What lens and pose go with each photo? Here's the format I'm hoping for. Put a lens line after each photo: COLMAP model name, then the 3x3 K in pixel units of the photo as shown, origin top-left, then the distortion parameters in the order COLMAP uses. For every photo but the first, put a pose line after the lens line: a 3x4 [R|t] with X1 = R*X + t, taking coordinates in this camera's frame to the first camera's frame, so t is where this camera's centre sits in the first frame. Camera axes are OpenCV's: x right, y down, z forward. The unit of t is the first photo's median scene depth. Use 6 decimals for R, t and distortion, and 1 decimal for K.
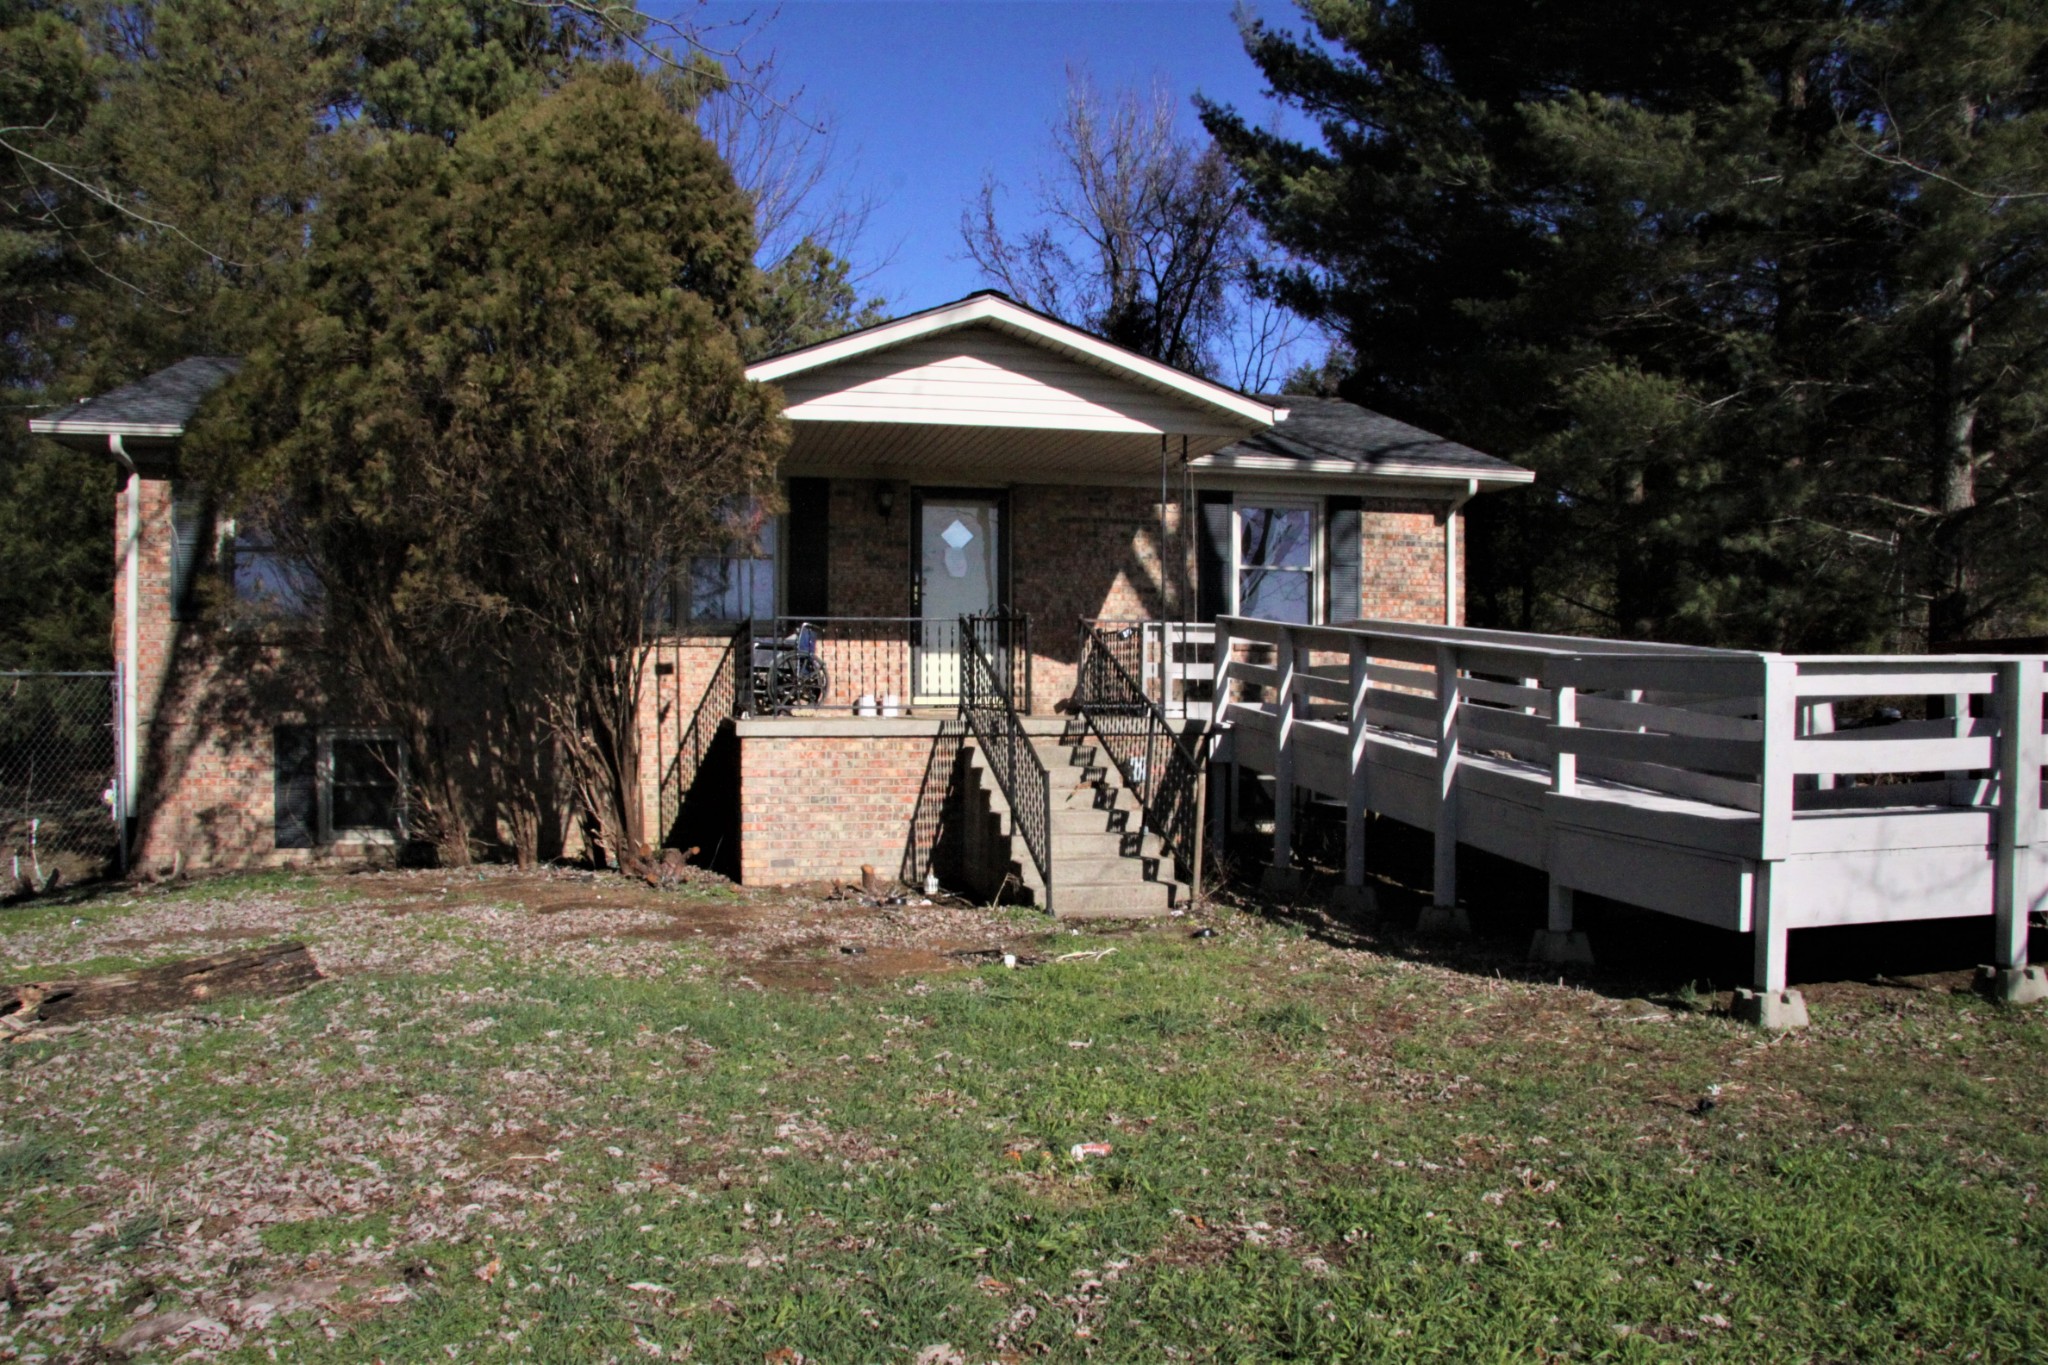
lens RADIAL K [[1557.6, 0, 995.7], [0, 1557.6, 685.9], [0, 0, 1]] dist [-0.168881, 0.117053]
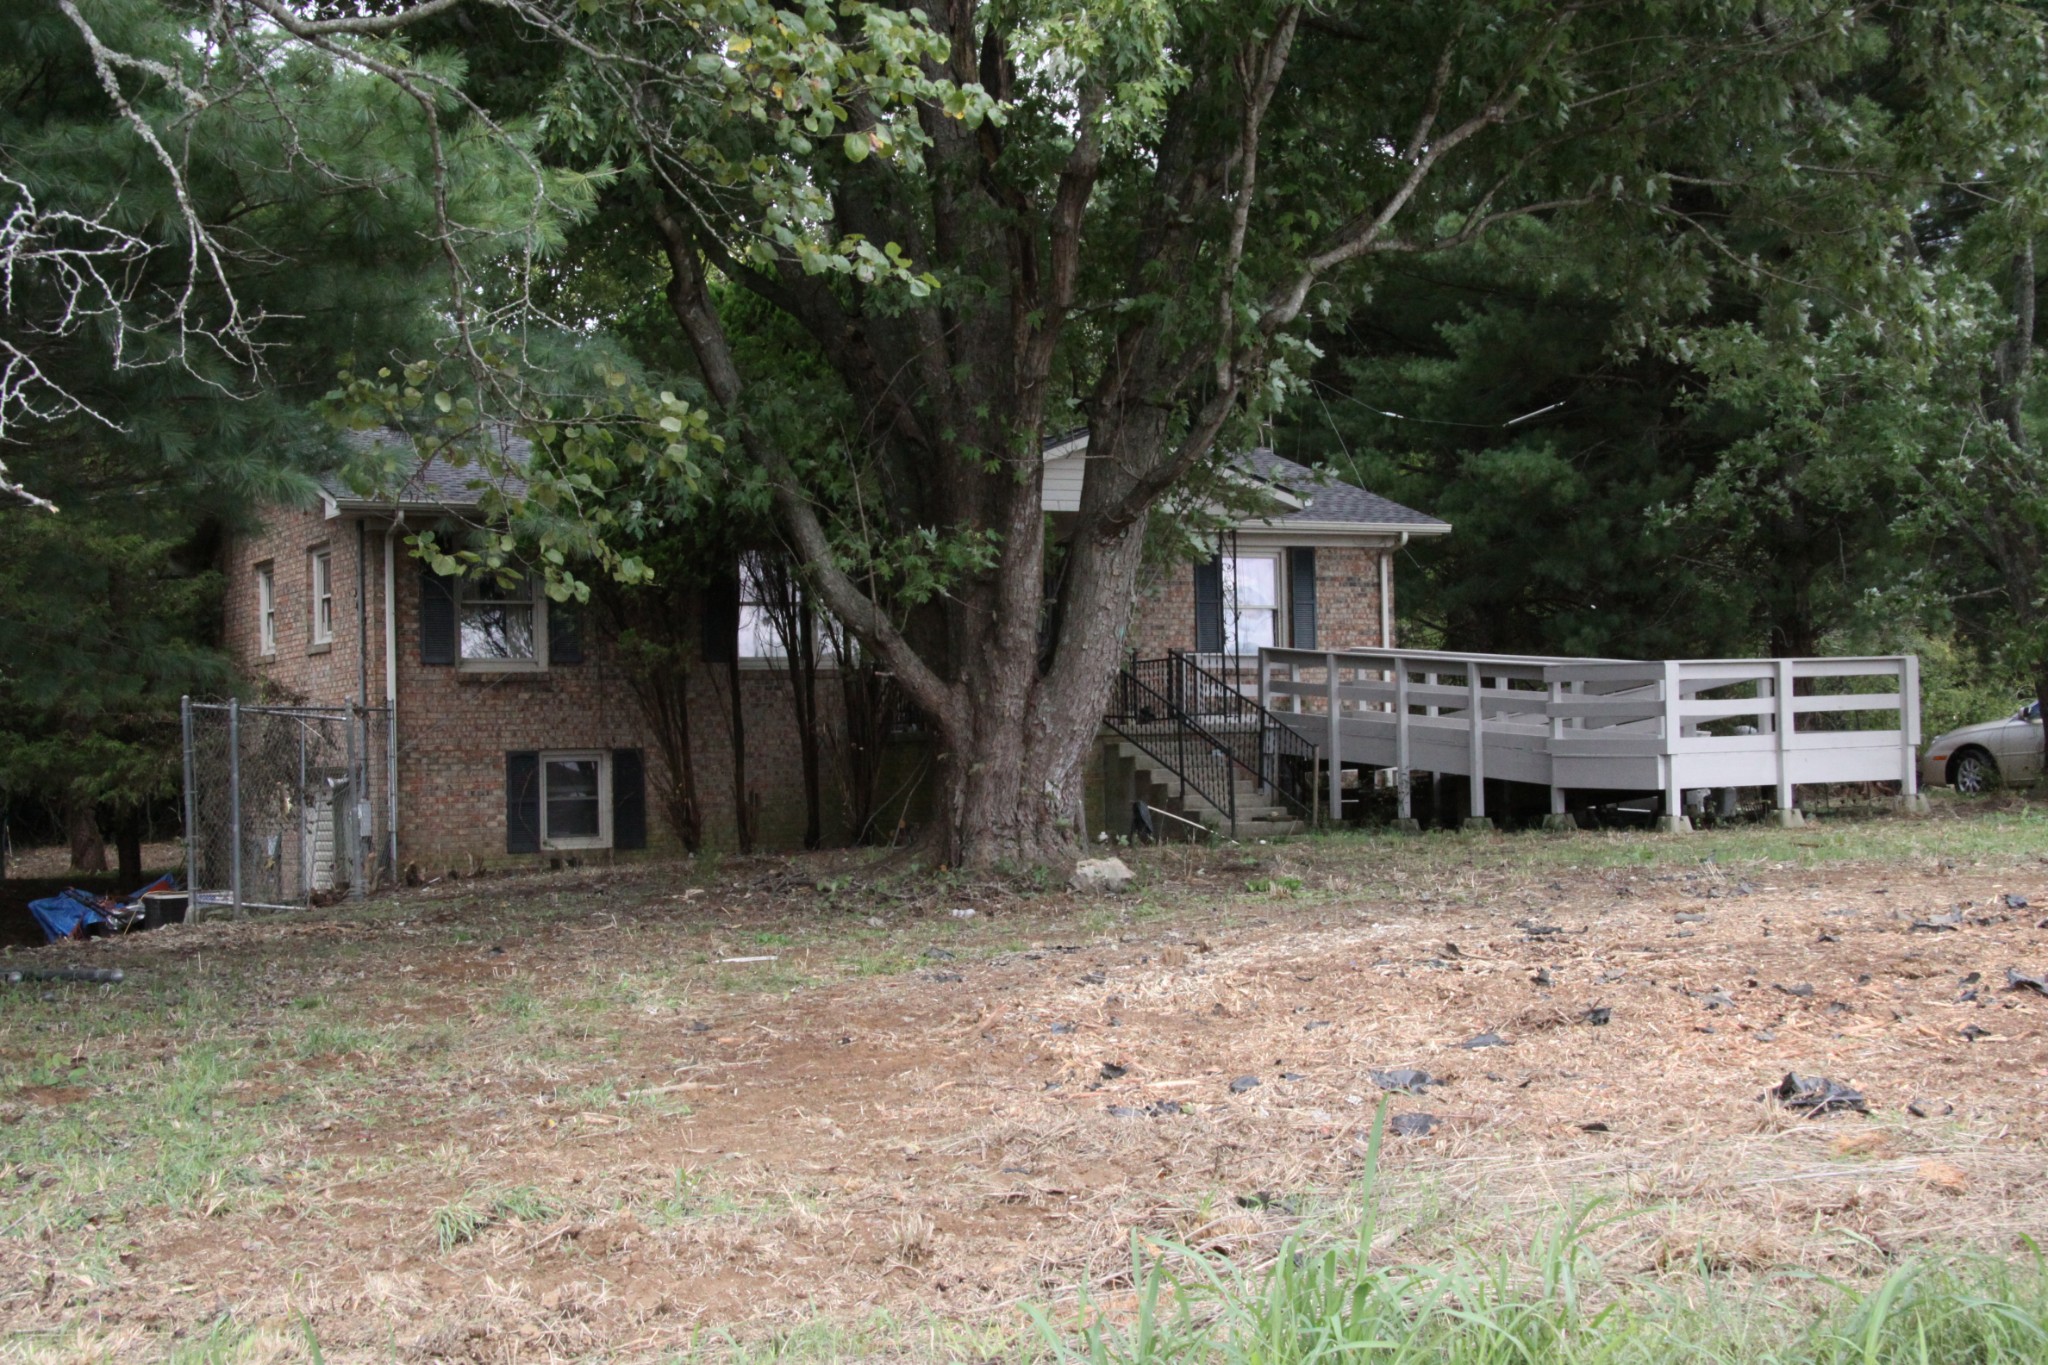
lens RADIAL K [[1557.6, 0, 995.7], [0, 1557.6, 685.9], [0, 0, 1]] dist [-0.168881, 0.117053]
pose [[0.996821, -0.013828, 0.078467, -0.141205], [0.015401, 0.999692, -0.019479, 0.009240], [-0.078173, 0.020626, 0.996726, -0.249798]]
